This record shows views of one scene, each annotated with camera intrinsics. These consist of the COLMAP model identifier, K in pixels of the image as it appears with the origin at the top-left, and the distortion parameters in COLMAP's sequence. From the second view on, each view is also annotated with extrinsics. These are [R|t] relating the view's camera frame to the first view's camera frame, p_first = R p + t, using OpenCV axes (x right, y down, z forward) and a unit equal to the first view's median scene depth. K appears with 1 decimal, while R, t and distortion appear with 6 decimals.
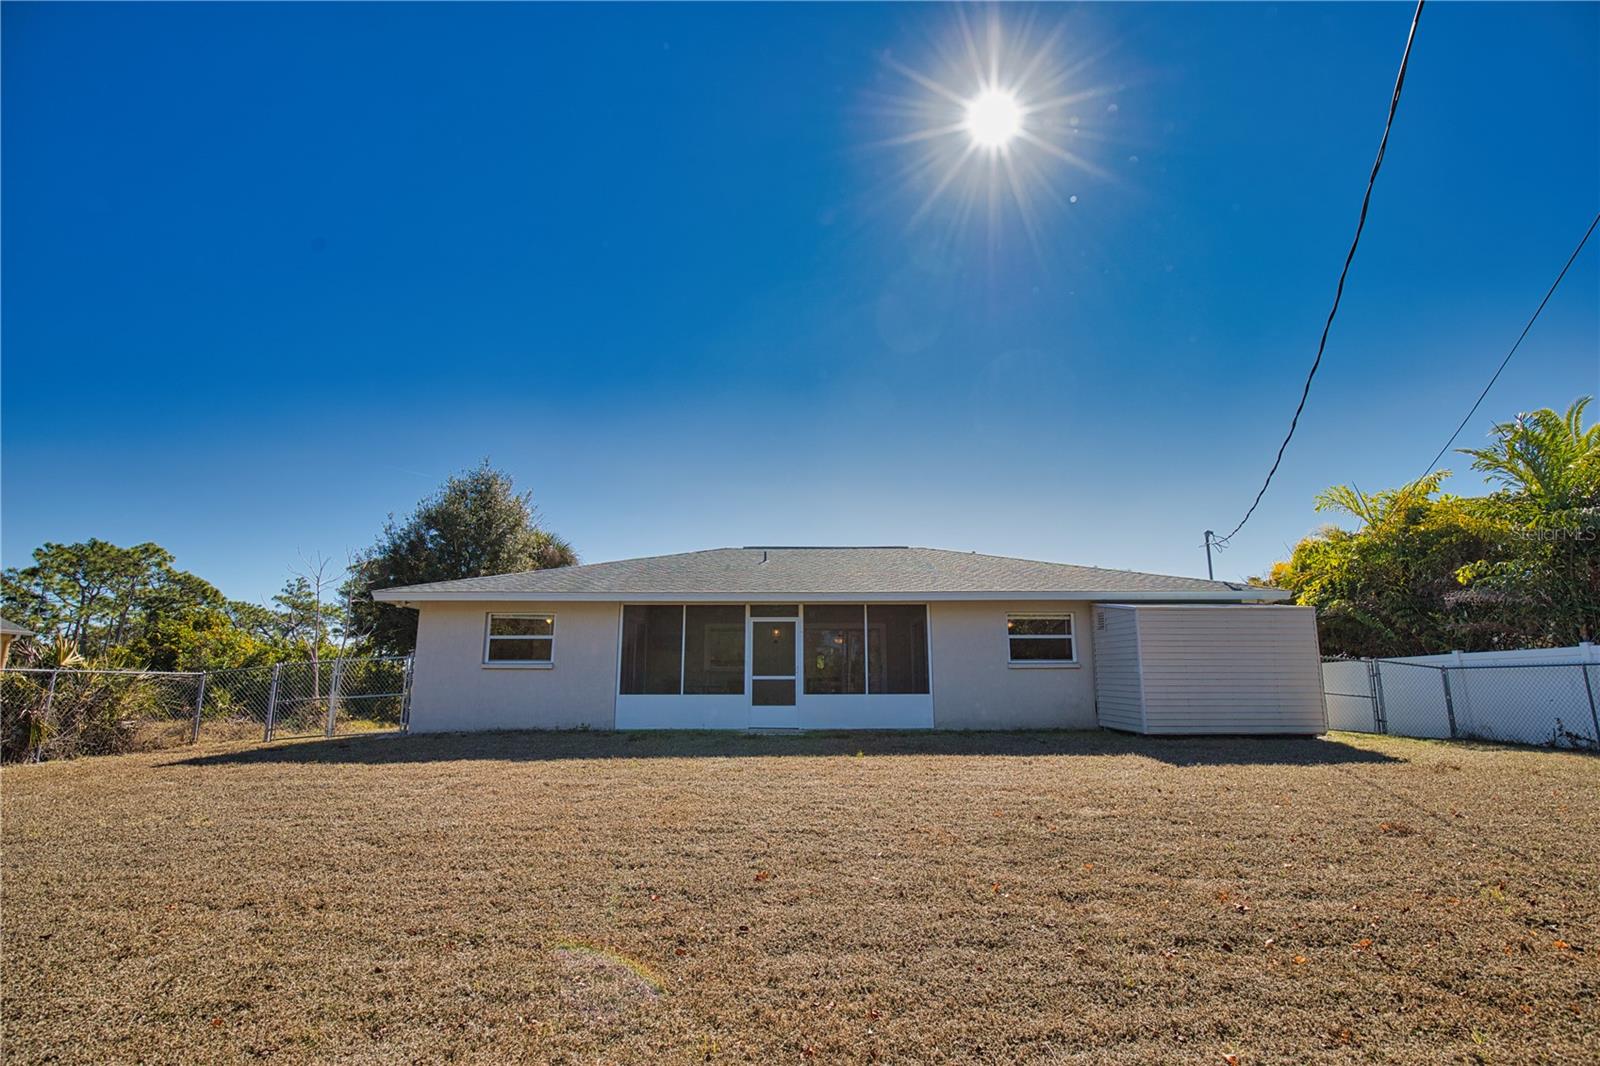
lens RADIAL K [[730.9, 0, 808.7], [0, 730.9, 529.7], [0, 0, 1]] dist [-0.030803, 0.003811]
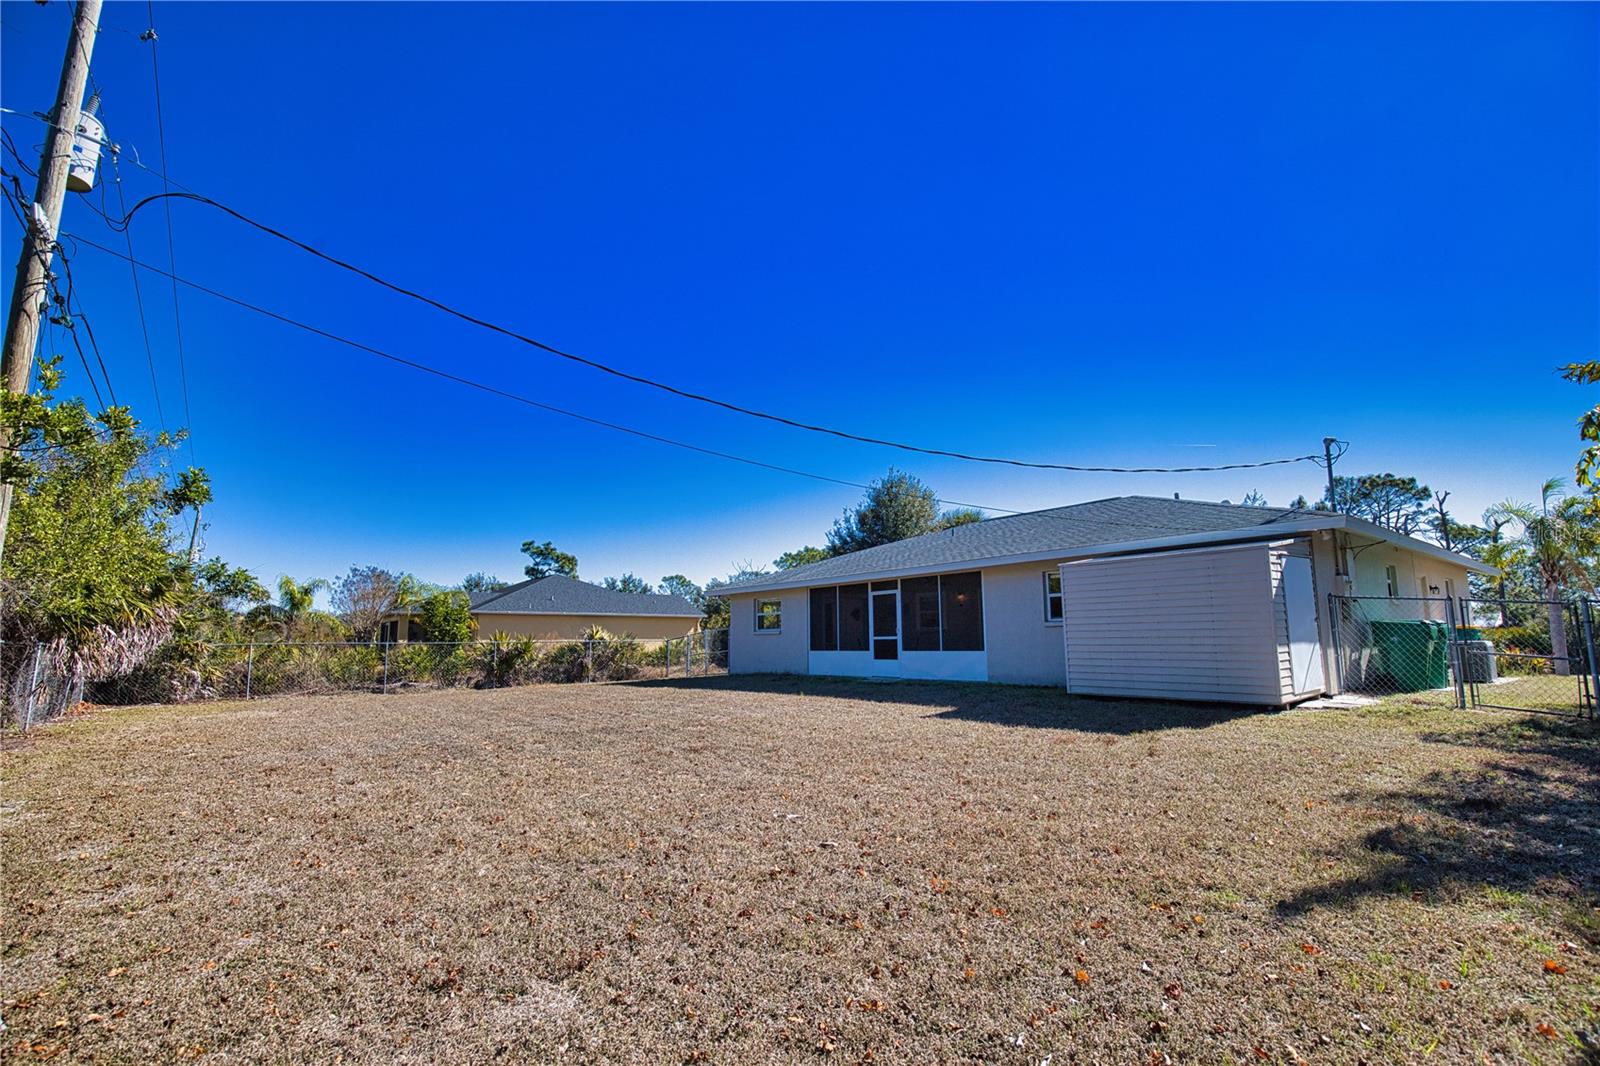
lens RADIAL K [[730.9, 0, 811.9], [0, 730.9, 537.5], [0, 0, 1]] dist [-0.030803, 0.003811]
pose [[0.628553, -0.116835, -0.768941, 0.879152], [0.175230, 0.984507, -0.006350, 0.015160], [0.757770, -0.130750, 0.639288, 0.108129]]
